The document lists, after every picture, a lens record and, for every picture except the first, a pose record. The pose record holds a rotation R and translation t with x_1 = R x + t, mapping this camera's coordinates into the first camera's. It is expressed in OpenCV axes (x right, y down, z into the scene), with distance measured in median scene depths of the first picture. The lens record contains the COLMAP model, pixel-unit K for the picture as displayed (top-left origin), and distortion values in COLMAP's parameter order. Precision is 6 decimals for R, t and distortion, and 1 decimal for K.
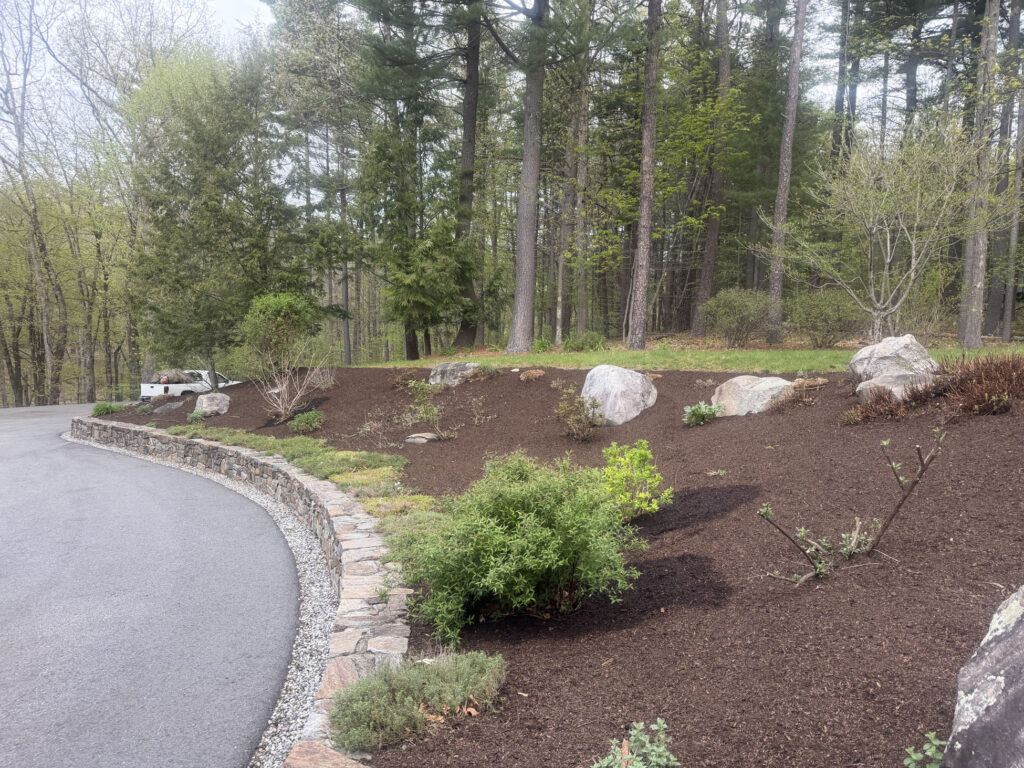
lens RADIAL K [[713.3, 0, 518.5], [0, 713.3, 387.0], [0, 0, 1]] dist [0.059728, -0.071431]
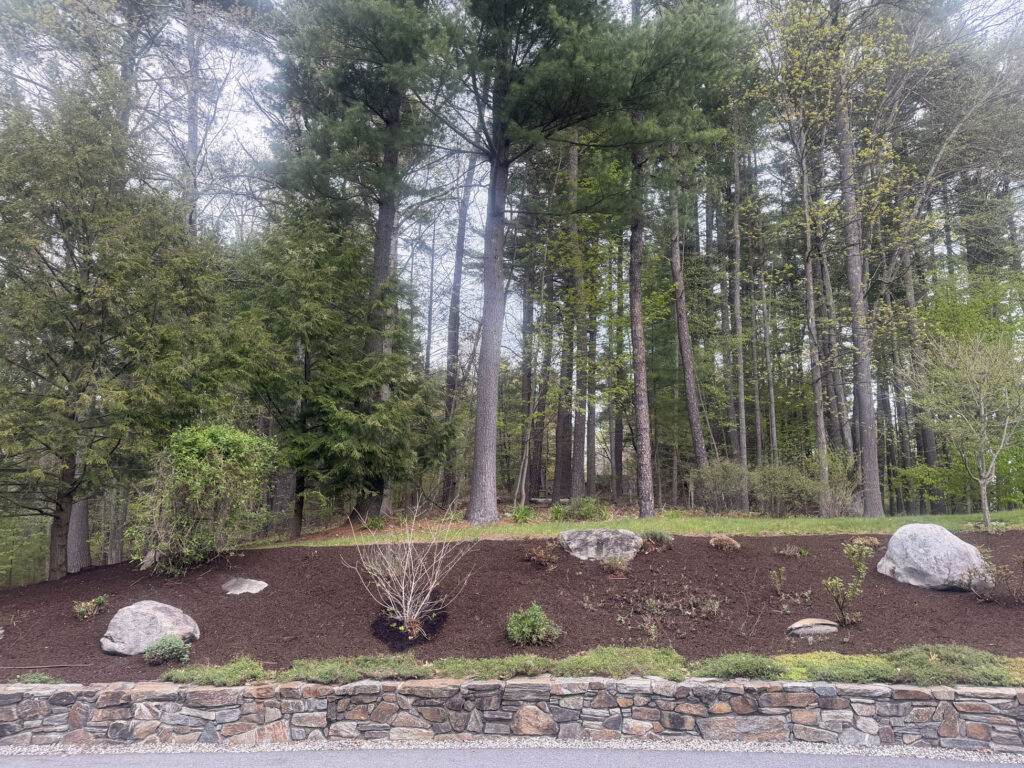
lens RADIAL K [[722.5, 0, 514.2], [0, 722.5, 388.9], [0, 0, 1]] dist [0.024877, -0.025627]
pose [[0.738304, 0.123714, 0.663025, -0.665523], [0.049035, 0.970587, -0.235705, -0.003174], [-0.672683, 0.206533, 0.710522, 0.463455]]
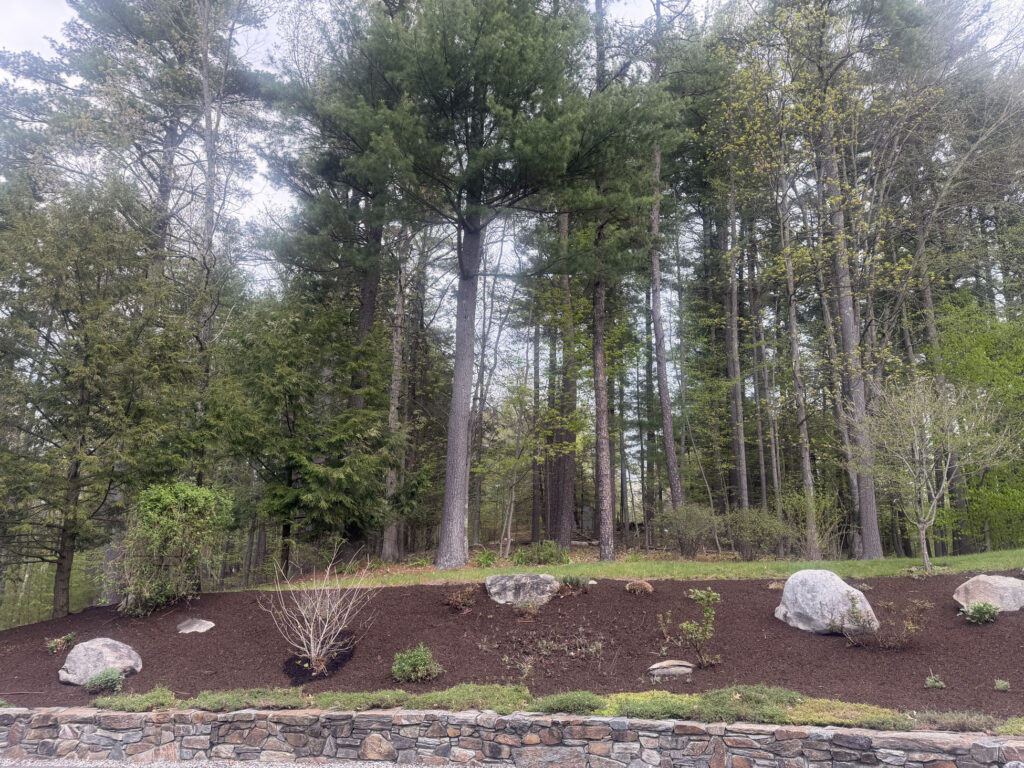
lens RADIAL K [[725.5, 0, 510.4], [0, 725.5, 382.6], [0, 0, 1]] dist [0.008671, -0.007088]
pose [[0.806722, 0.141303, 0.573788, -0.590215], [0.044449, 0.953730, -0.297362, 0.001565], [-0.589257, 0.265393, 0.763114, 0.299000]]
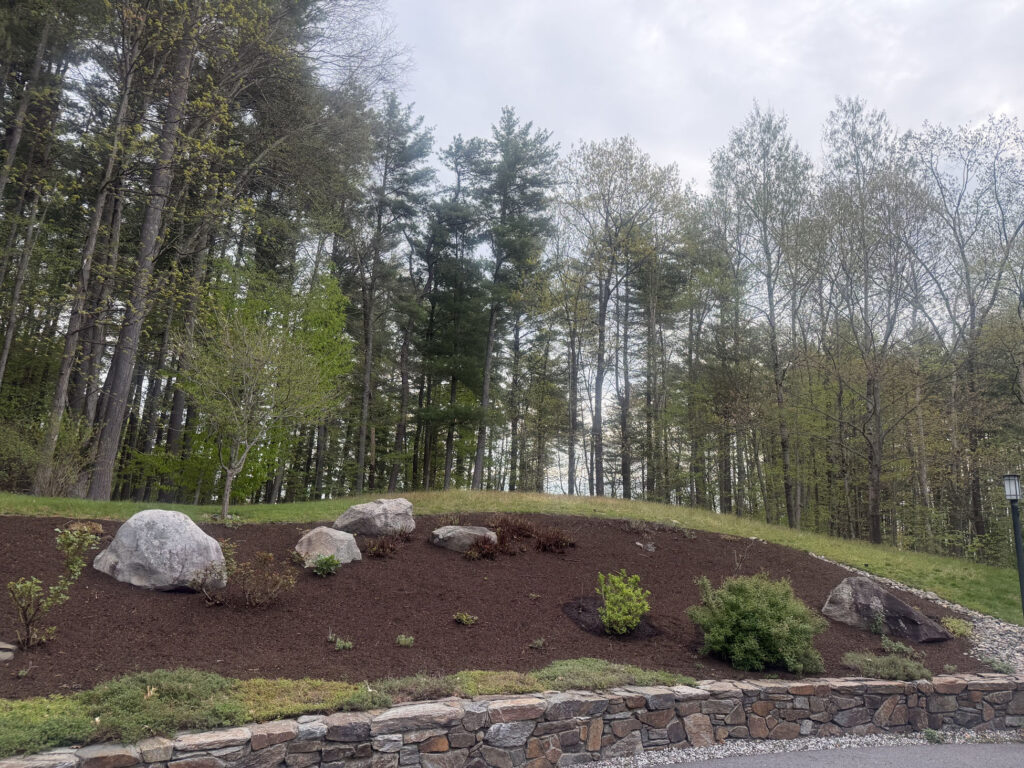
lens RADIAL K [[722.5, 0, 514.2], [0, 722.5, 388.9], [0, 0, 1]] dist [0.024877, -0.025627]
pose [[-0.148870, 0.194714, 0.969497, -0.514788], [0.002450, 0.980491, -0.196546, -0.003194], [-0.988854, -0.026884, -0.146443, 0.535481]]
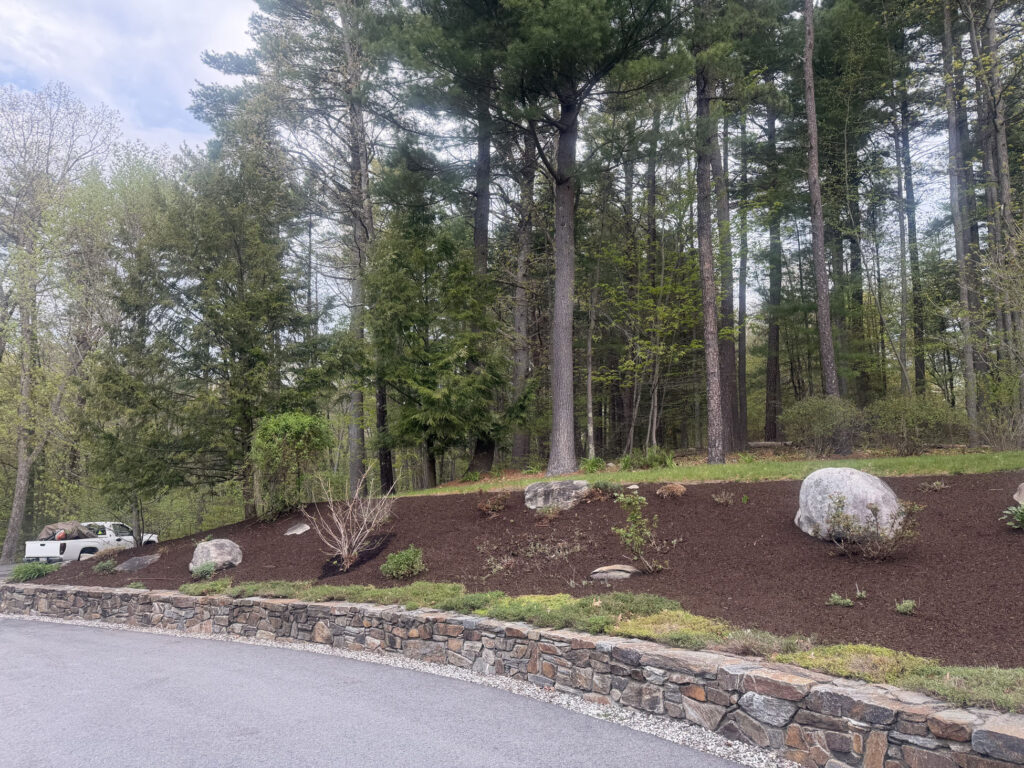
lens RADIAL K [[713.4, 0, 509.5], [0, 713.4, 385.6], [0, 0, 1]] dist [0.060486, -0.068820]
pose [[0.980409, -0.010499, 0.196693, -0.296759], [0.049046, 0.980139, -0.192151, 0.012852], [-0.190769, 0.198034, 0.961452, 0.175717]]
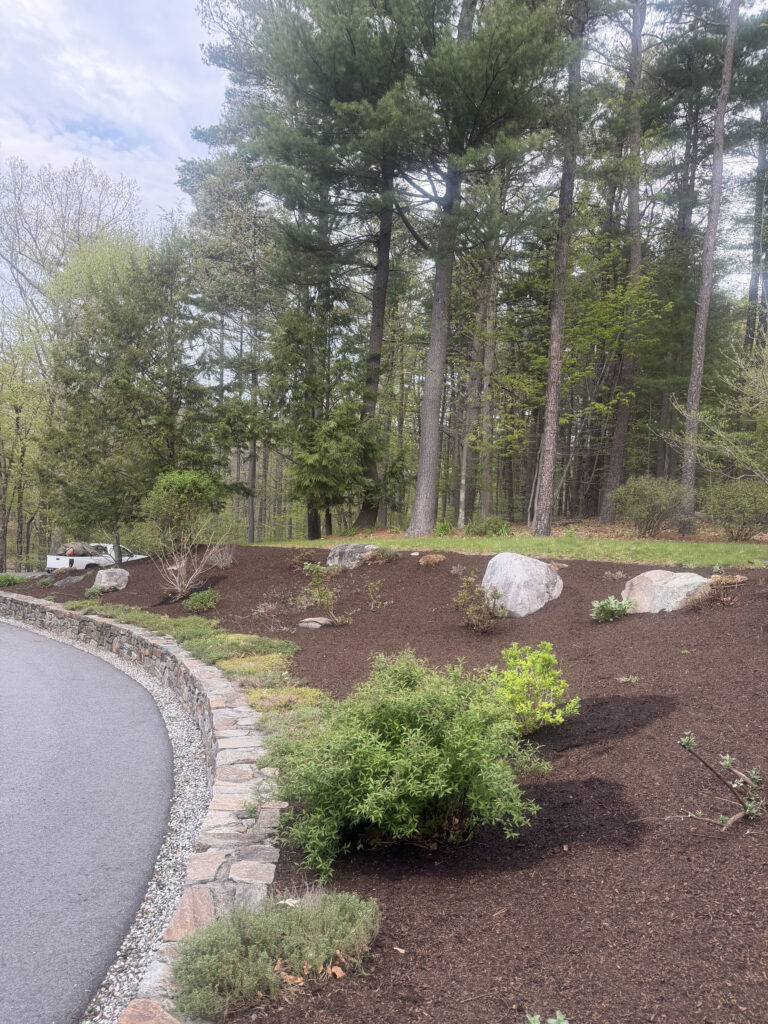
lens RADIAL K [[713.3, 0, 387.9], [0, 713.3, 512.3], [0, 0, 1]] dist [0.059728, -0.071431]
pose [[0.998377, 0.026818, -0.050239, 0.004821], [-0.030557, 0.996702, -0.075182, -0.005928], [0.048057, 0.076595, 0.995903, 0.022862]]
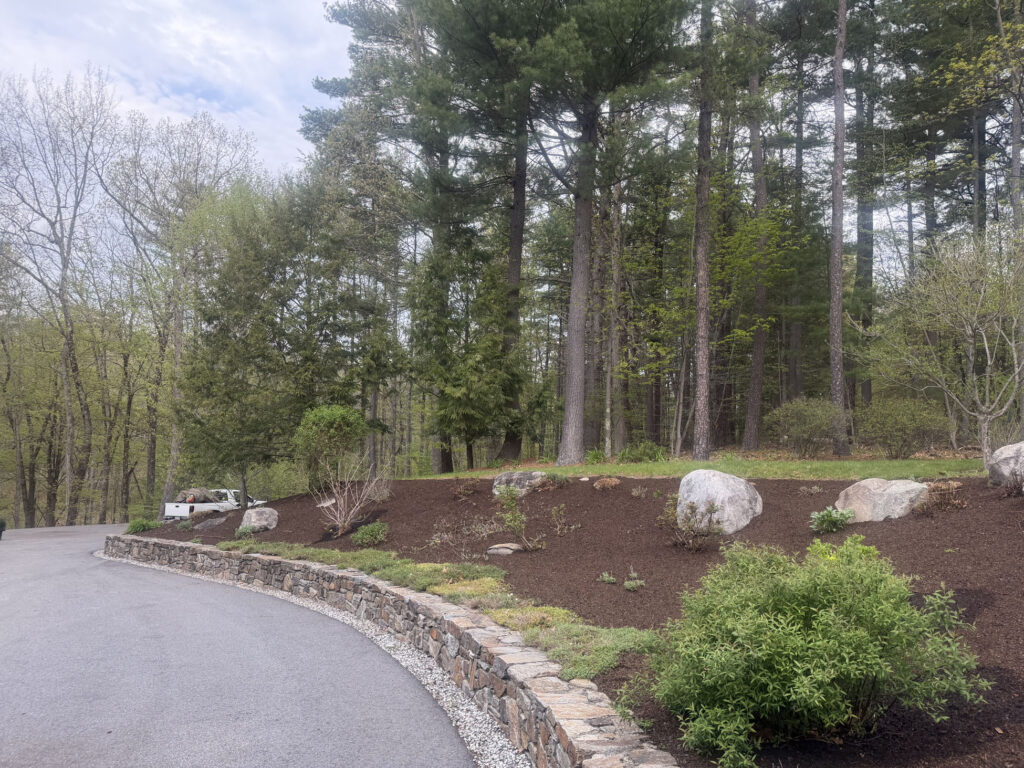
lens RADIAL K [[710.8, 0, 509.8], [0, 710.8, 385.2], [0, 0, 1]] dist [0.099042, -0.148039]
pose [[0.999924, -0.002158, -0.012121, -0.088236], [0.000016, 0.984747, -0.173994, 0.017003], [0.012311, 0.173981, 0.984672, 0.030157]]
